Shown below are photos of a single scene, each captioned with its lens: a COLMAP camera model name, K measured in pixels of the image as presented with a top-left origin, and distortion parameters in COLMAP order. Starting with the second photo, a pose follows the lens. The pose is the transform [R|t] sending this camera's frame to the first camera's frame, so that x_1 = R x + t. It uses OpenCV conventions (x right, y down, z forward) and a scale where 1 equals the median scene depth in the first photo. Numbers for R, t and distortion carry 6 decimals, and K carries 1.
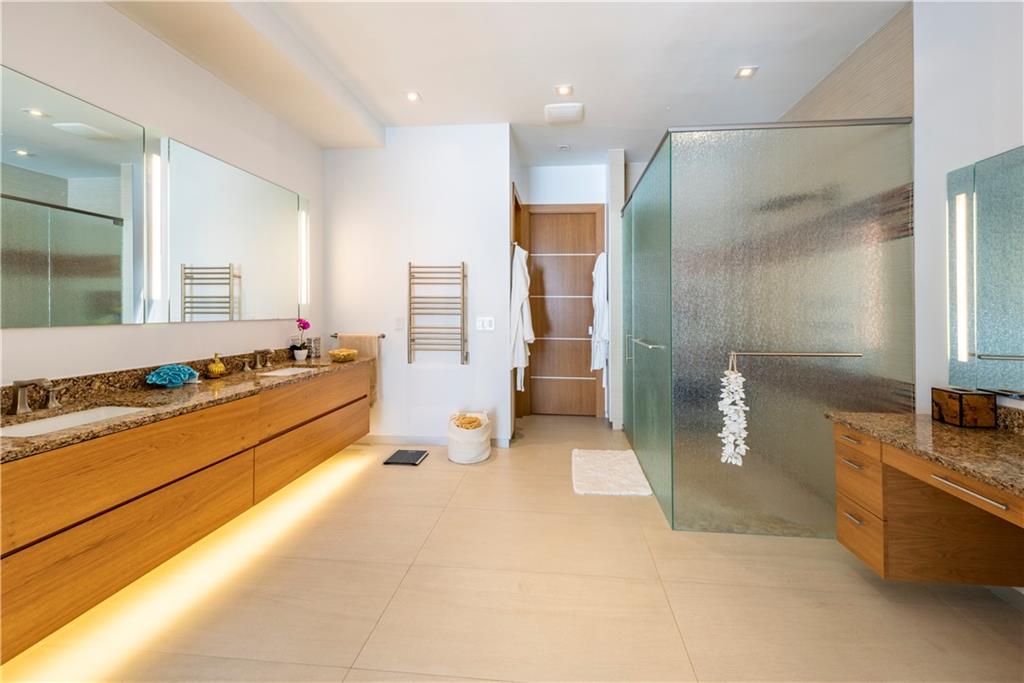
lens RADIAL K [[421.7, 0, 523.6], [0, 421.7, 303.0], [0, 0, 1]] dist [0.000837, -0.000083]
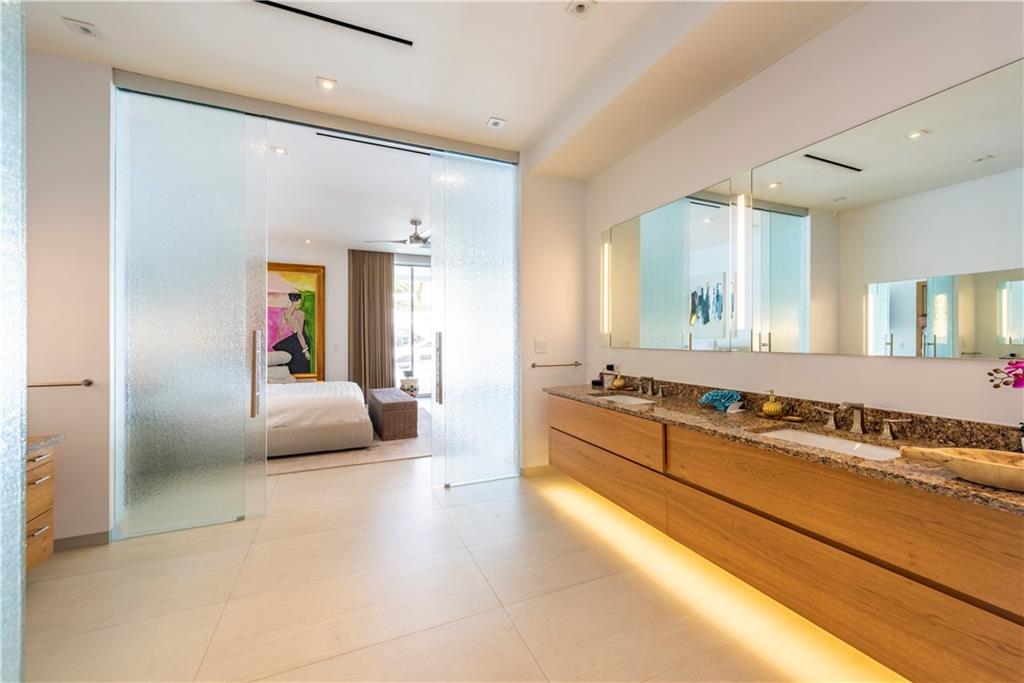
lens RADIAL K [[414.7, 0, 525.8], [0, 414.7, 343.1], [0, 0, 1]] dist [0.000723, 0.000012]
pose [[-0.862840, 0.003217, -0.505466, 0.125960], [0.004869, 0.999986, -0.001948, 0.024239], [0.505453, -0.004142, -0.862844, 1.508267]]
